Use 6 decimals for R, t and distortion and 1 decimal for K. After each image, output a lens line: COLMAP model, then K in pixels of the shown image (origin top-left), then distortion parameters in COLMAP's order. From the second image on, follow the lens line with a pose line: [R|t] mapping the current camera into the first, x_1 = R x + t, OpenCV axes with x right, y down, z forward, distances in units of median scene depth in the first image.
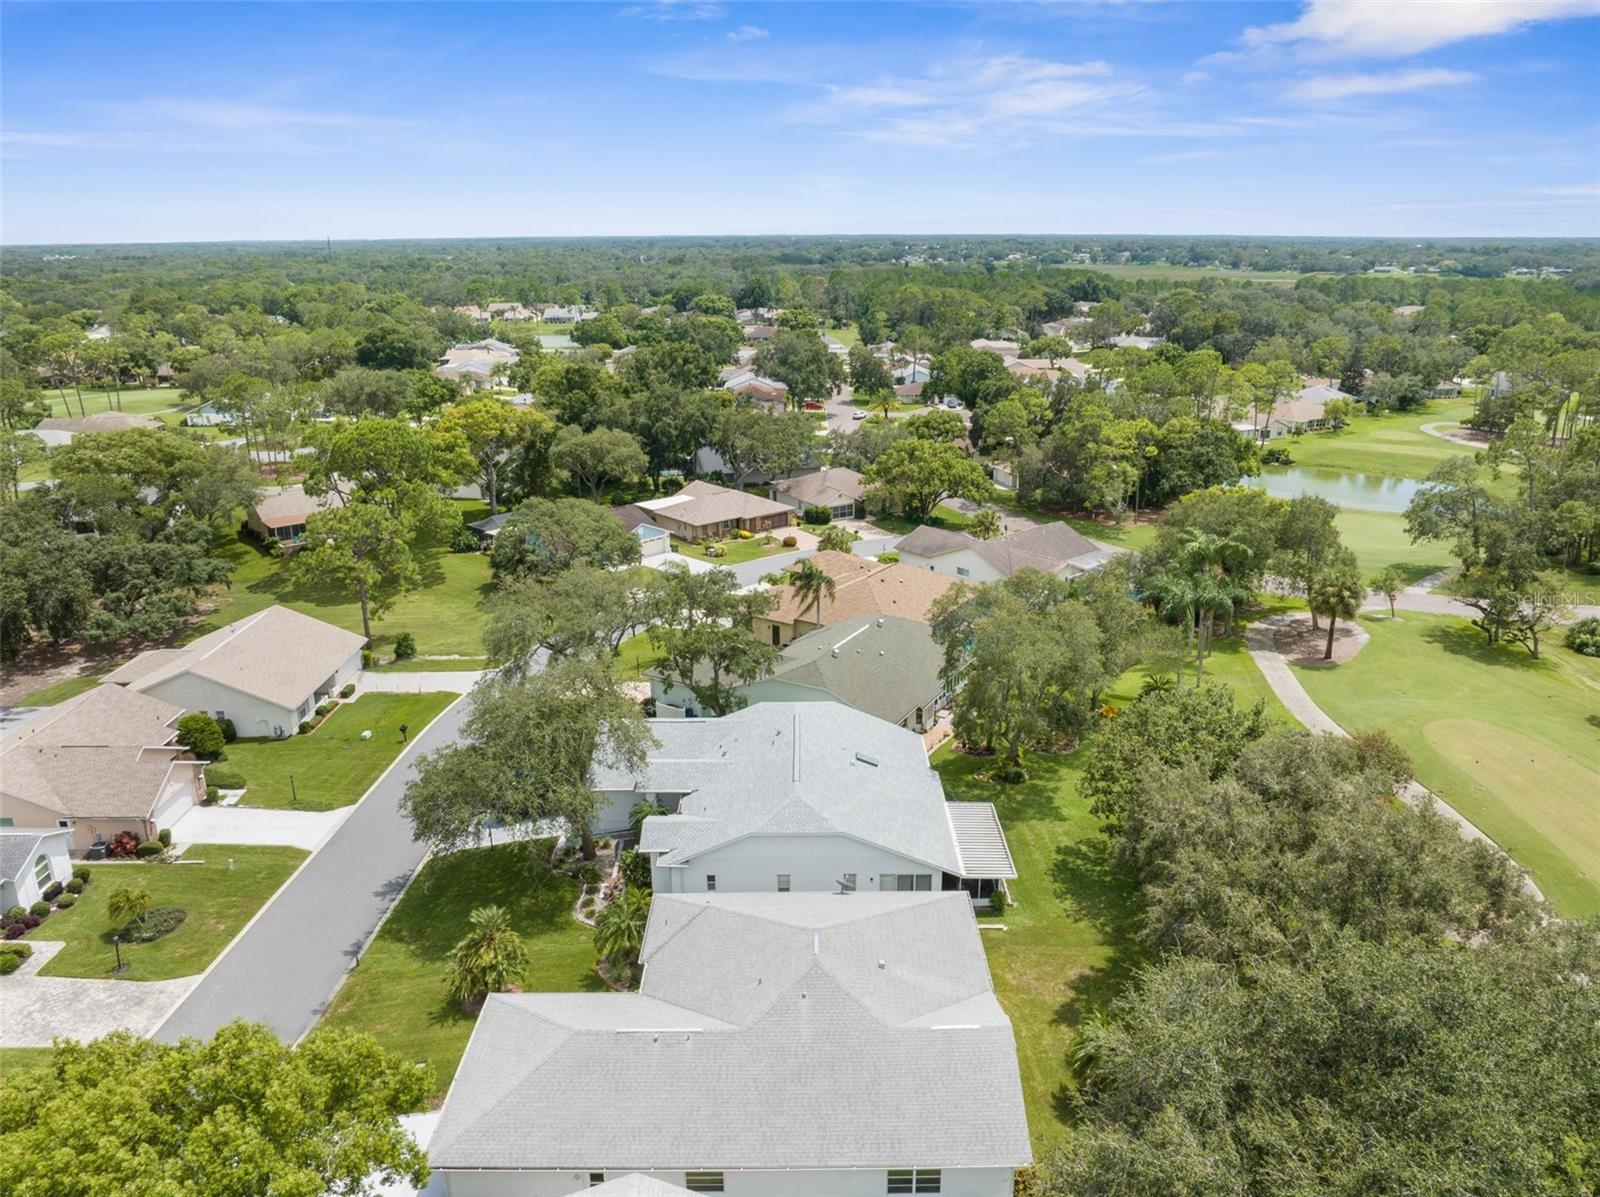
lens RADIAL K [[1139.9, 0, 810.1], [0, 1139.9, 589.8], [0, 0, 1]] dist [-0.074032, 0.050389]
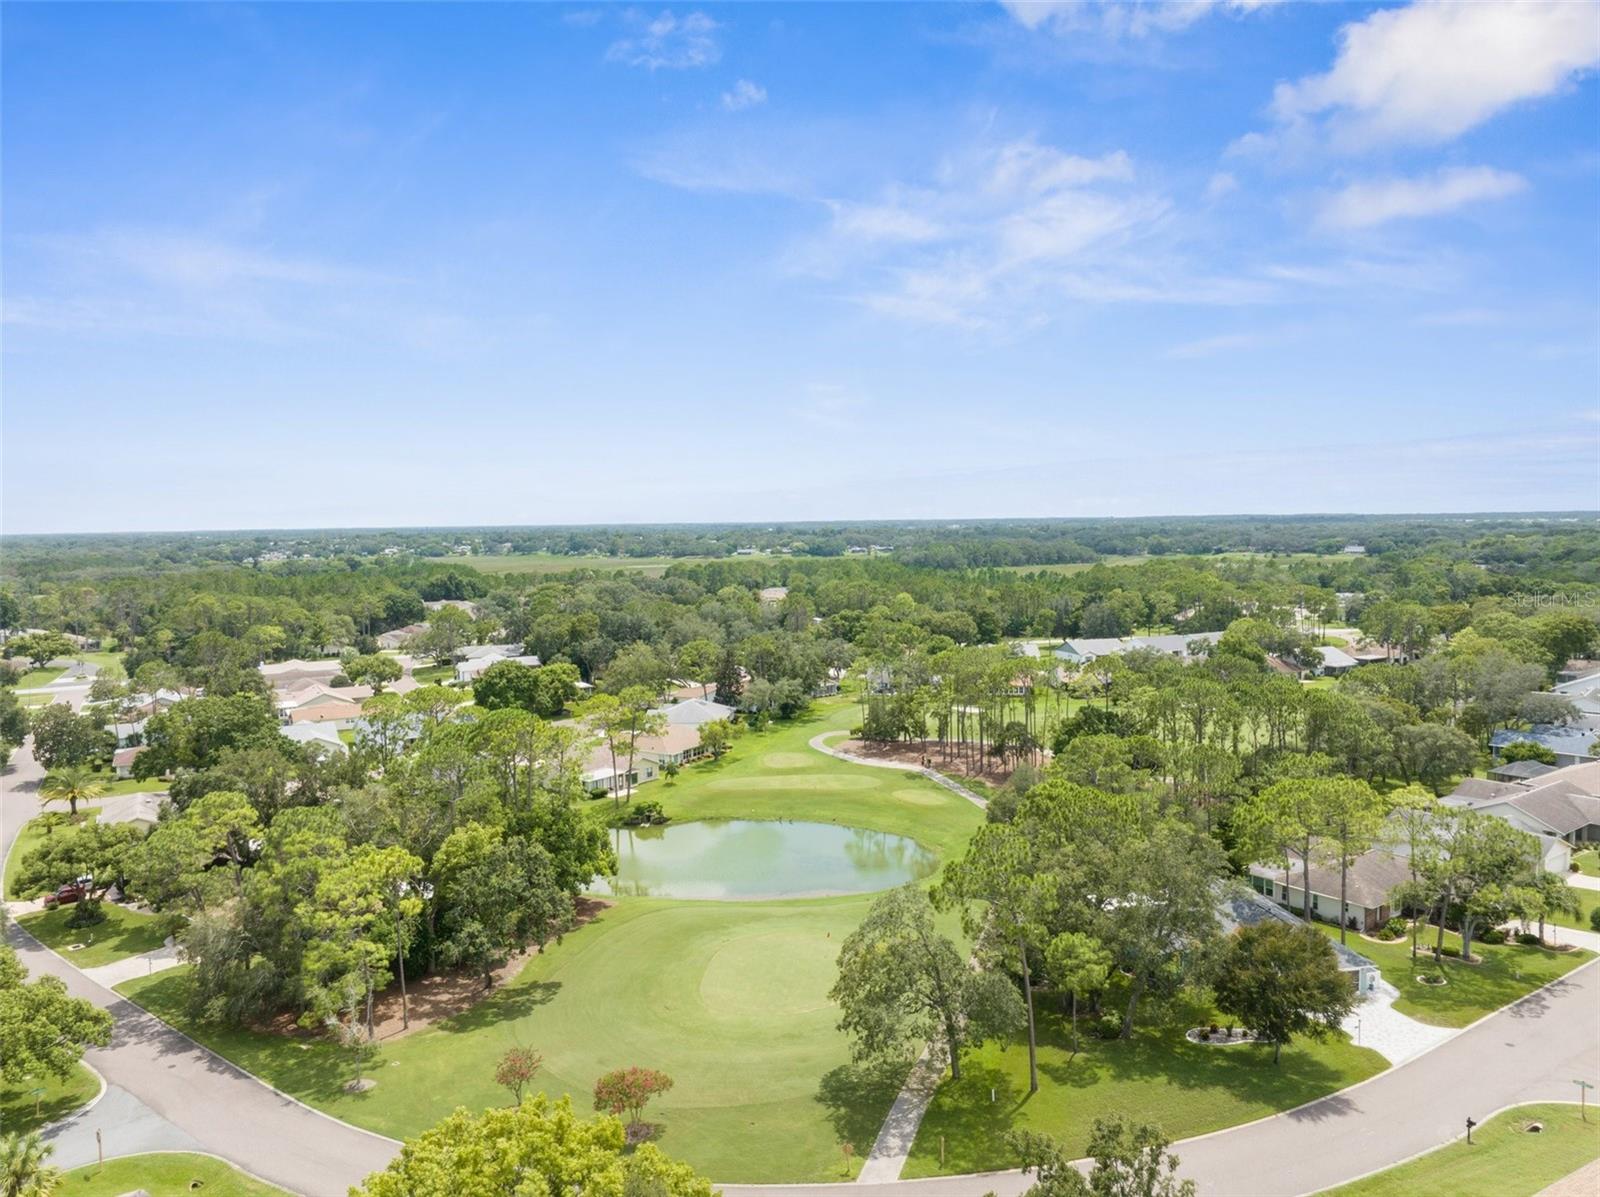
lens RADIAL K [[1104.1, 0, 812.4], [0, 1104.1, 600.3], [0, 0, 1]] dist [-0.026263, -0.006642]
pose [[0.868171, -0.043175, 0.494383, 0.104158], [0.158128, 0.968350, -0.193117, -0.065851], [-0.470397, 0.245834, 0.847521, 0.197979]]
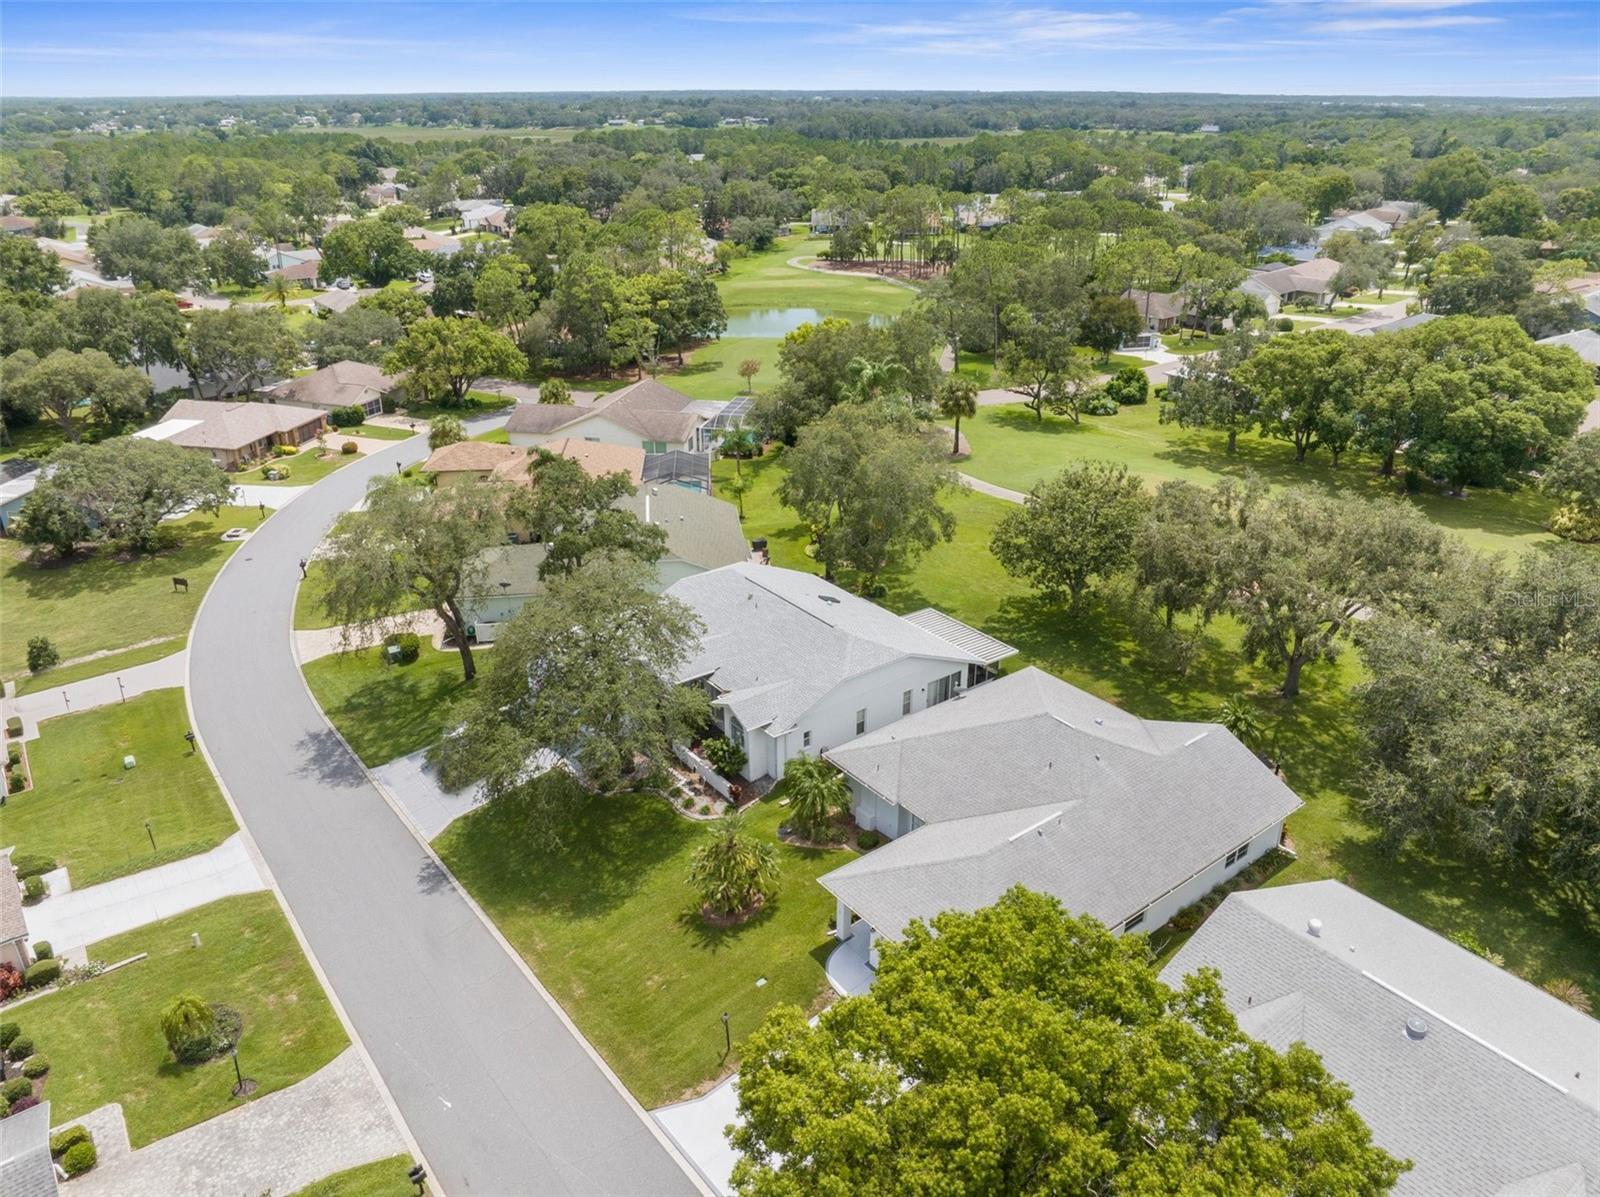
lens RADIAL K [[1139.9, 0, 810.1], [0, 1139.9, 589.8], [0, 0, 1]] dist [-0.074032, 0.050389]
pose [[0.794848, -0.241689, 0.556599, -0.117295], [0.177892, 0.969766, 0.167058, -0.008360], [-0.580147, -0.033771, 0.813811, 0.030461]]
